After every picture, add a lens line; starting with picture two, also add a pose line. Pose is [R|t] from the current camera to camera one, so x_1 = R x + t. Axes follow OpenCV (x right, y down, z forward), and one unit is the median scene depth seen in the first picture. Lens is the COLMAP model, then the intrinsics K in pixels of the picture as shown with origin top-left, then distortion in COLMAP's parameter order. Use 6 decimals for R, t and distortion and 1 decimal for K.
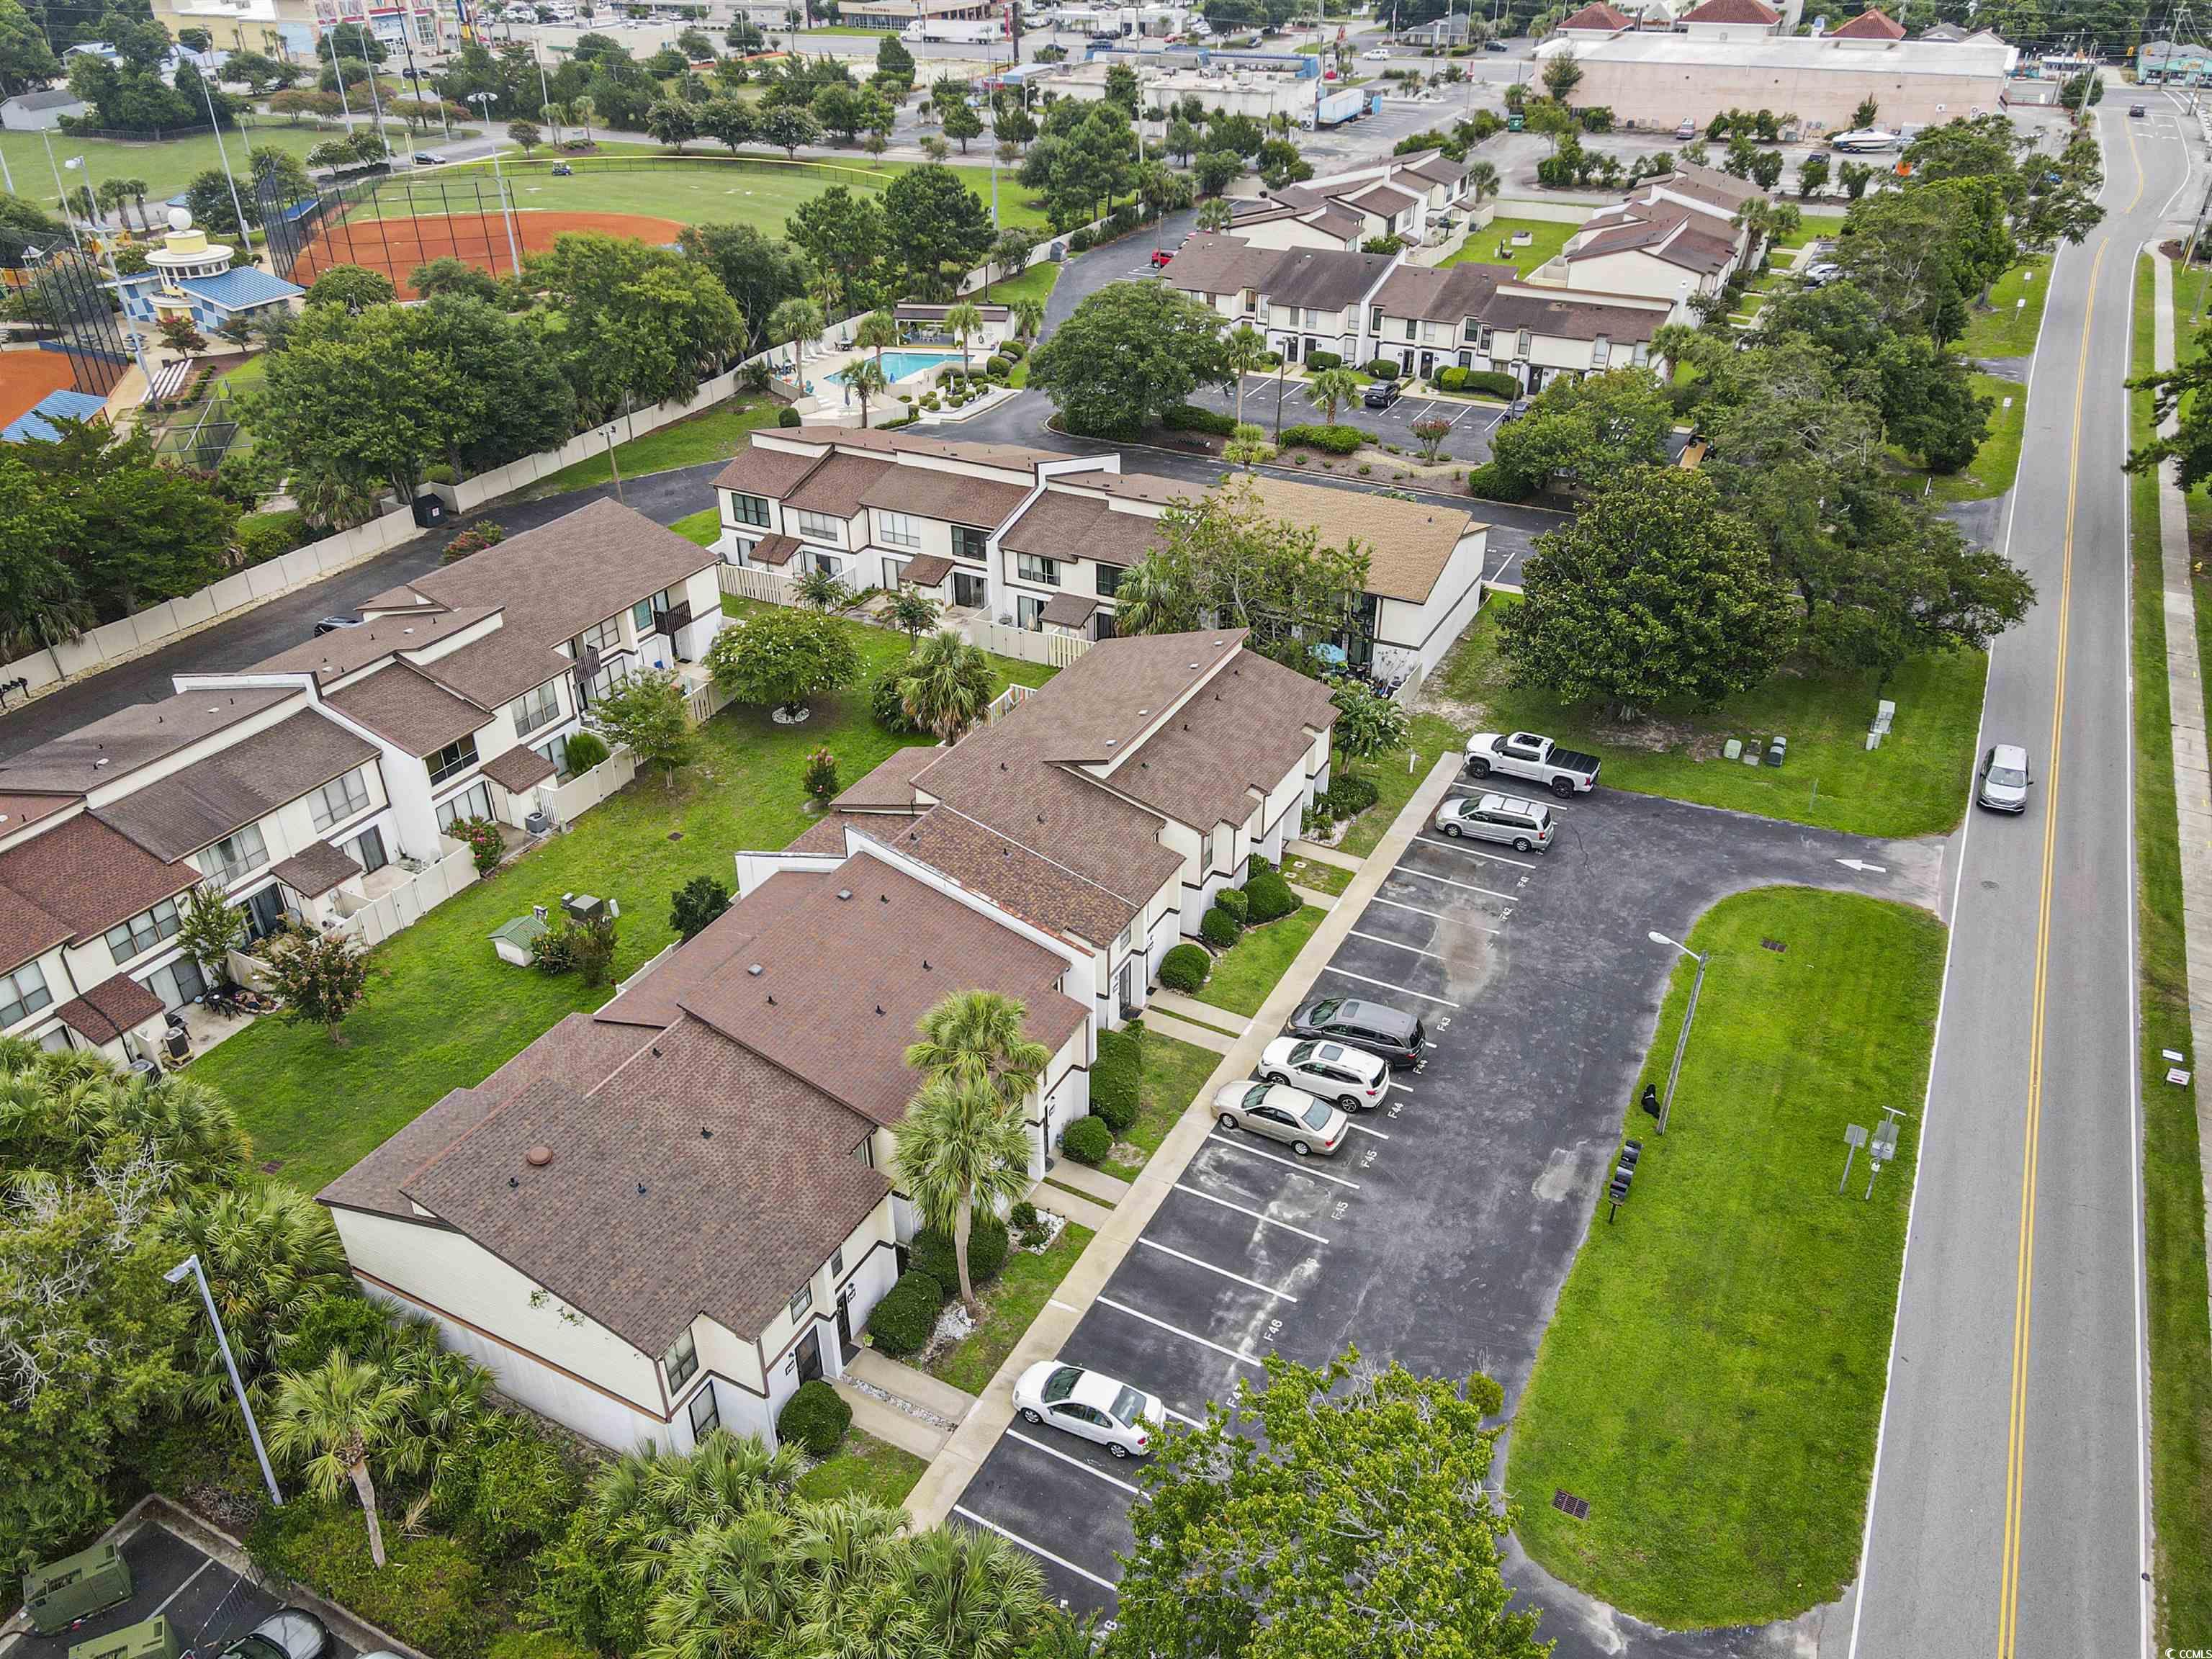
lens RADIAL K [[1629.3, 0, 1096.7], [0, 1629.3, 820.9], [0, 0, 1]] dist [0.029466, -0.015488]
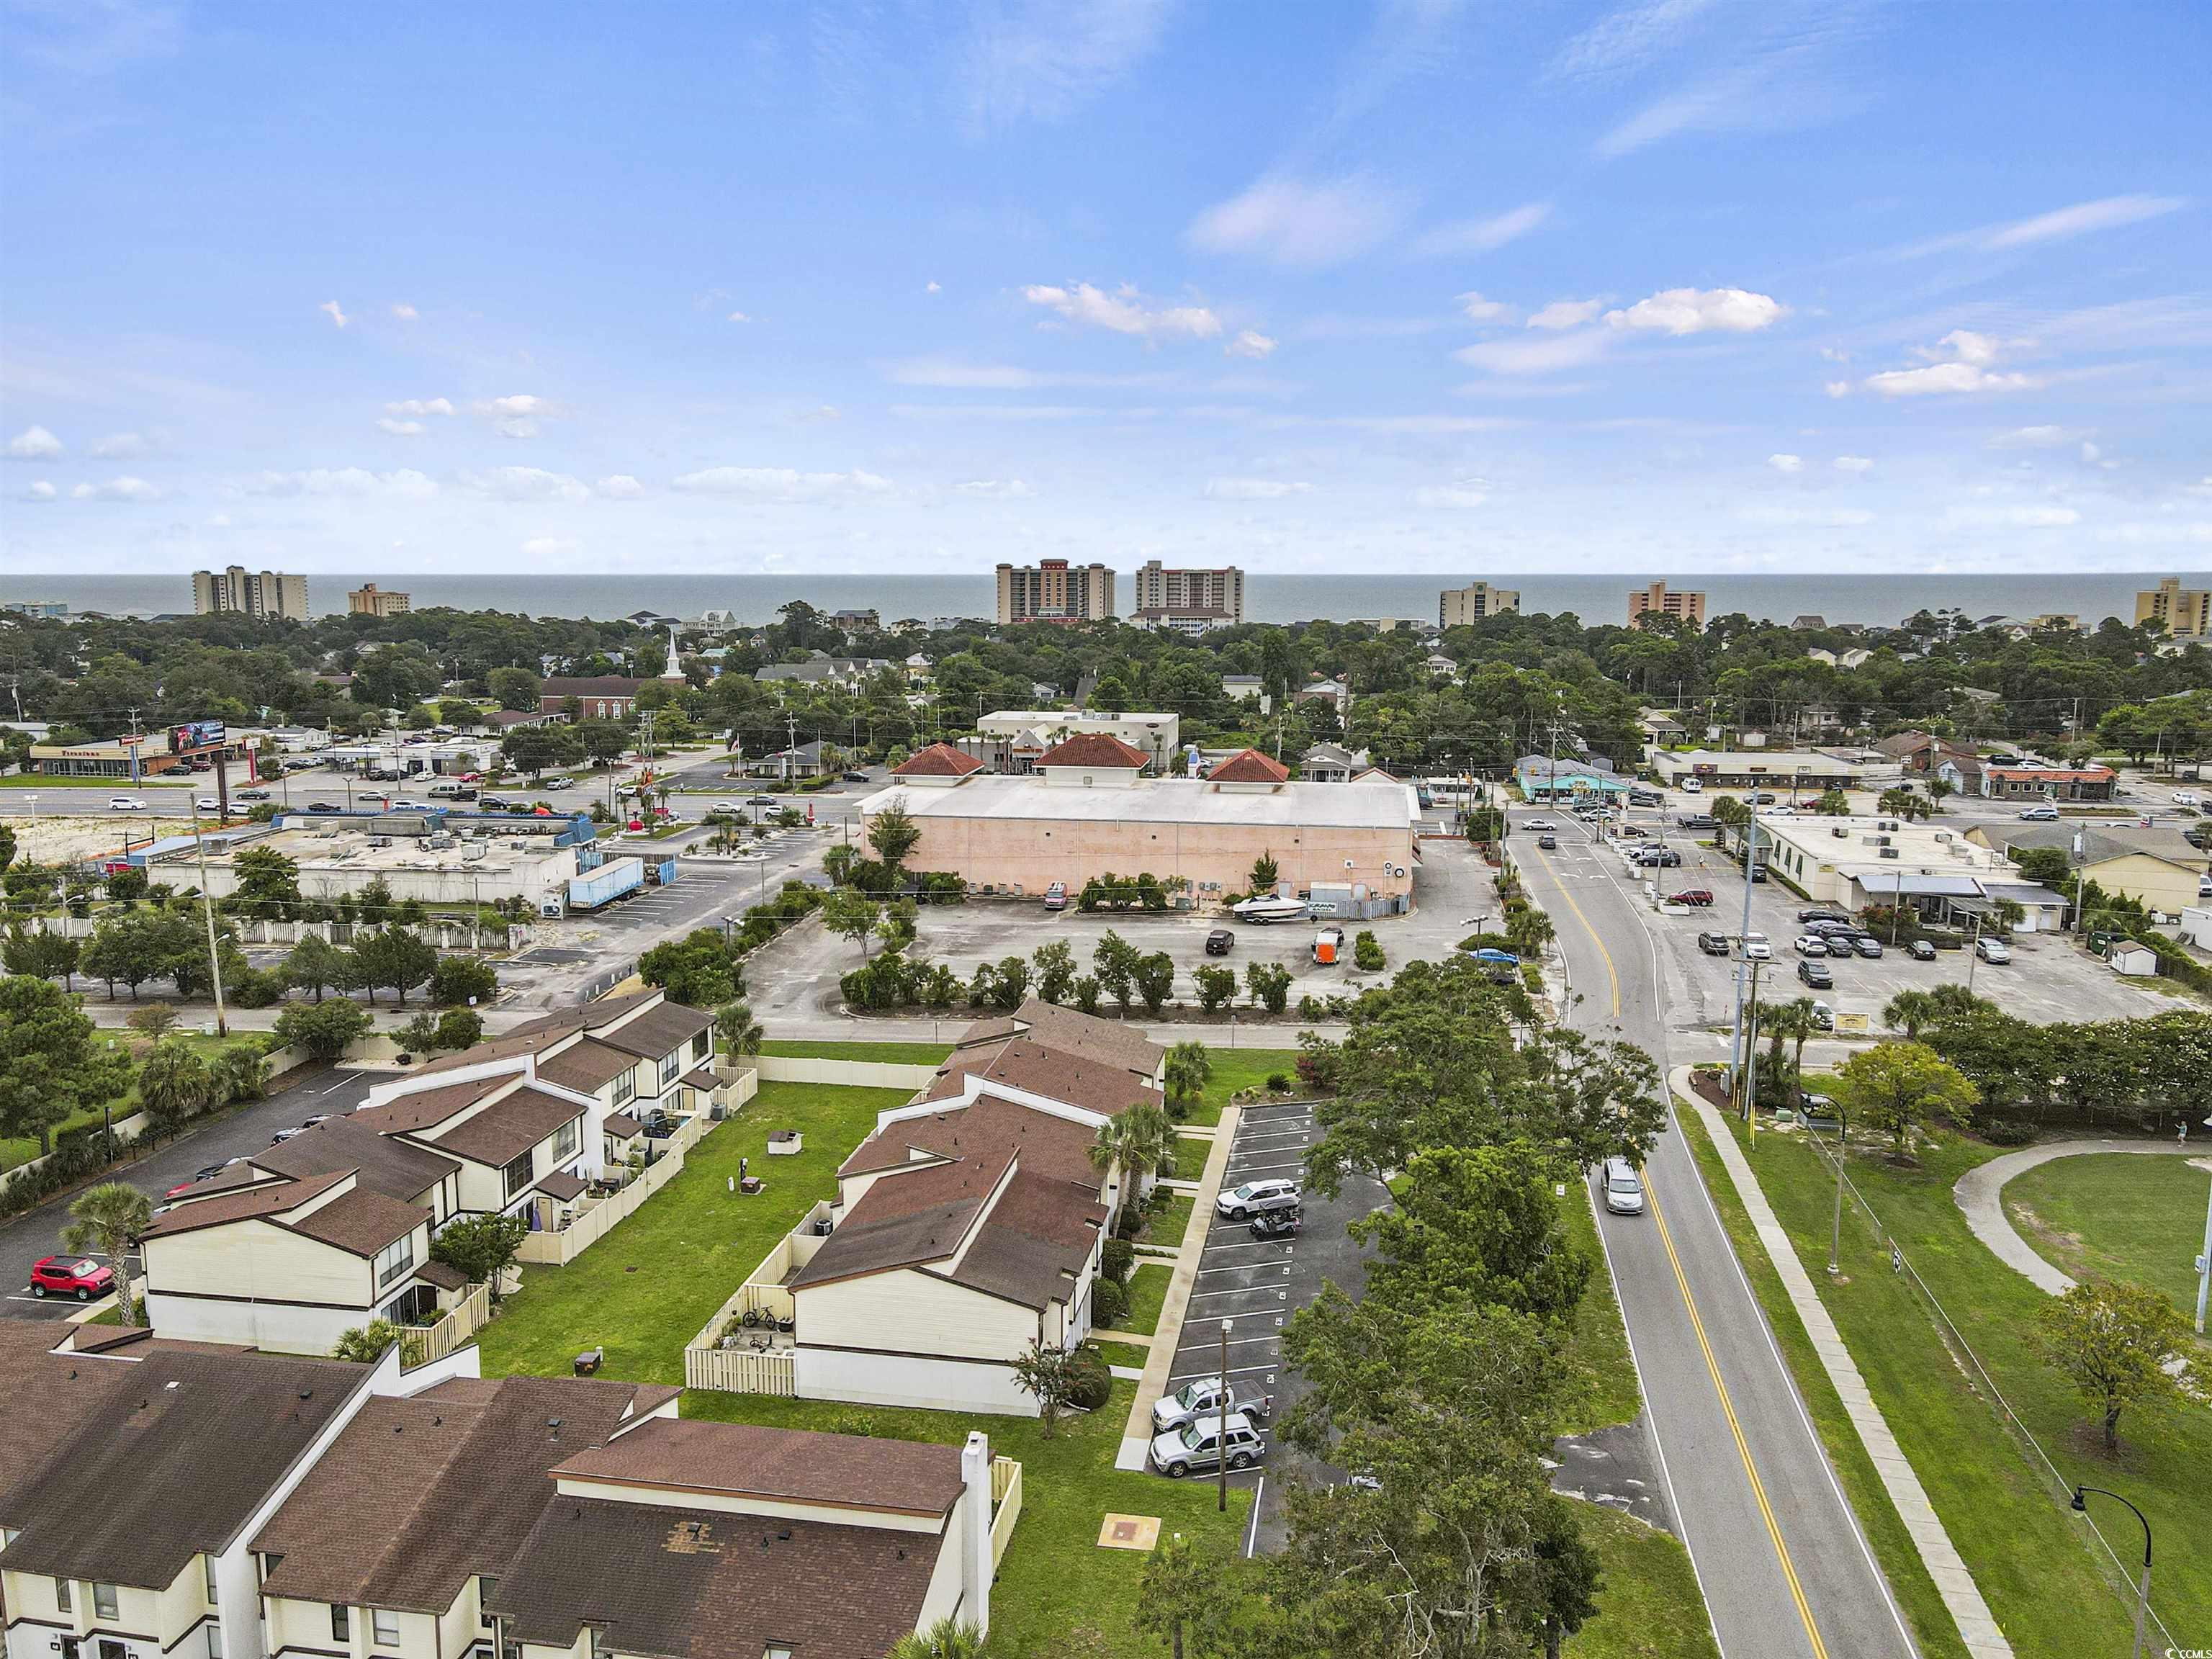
lens RADIAL K [[1629.3, 0, 1106.4], [0, 1629.3, 831.6], [0, 0, 1]] dist [0.029466, -0.015488]
pose [[0.951316, -0.048194, 0.304426, 0.153890], [0.157420, 0.925131, -0.345472, -0.185714], [-0.264984, 0.376576, 0.887679, 0.310300]]
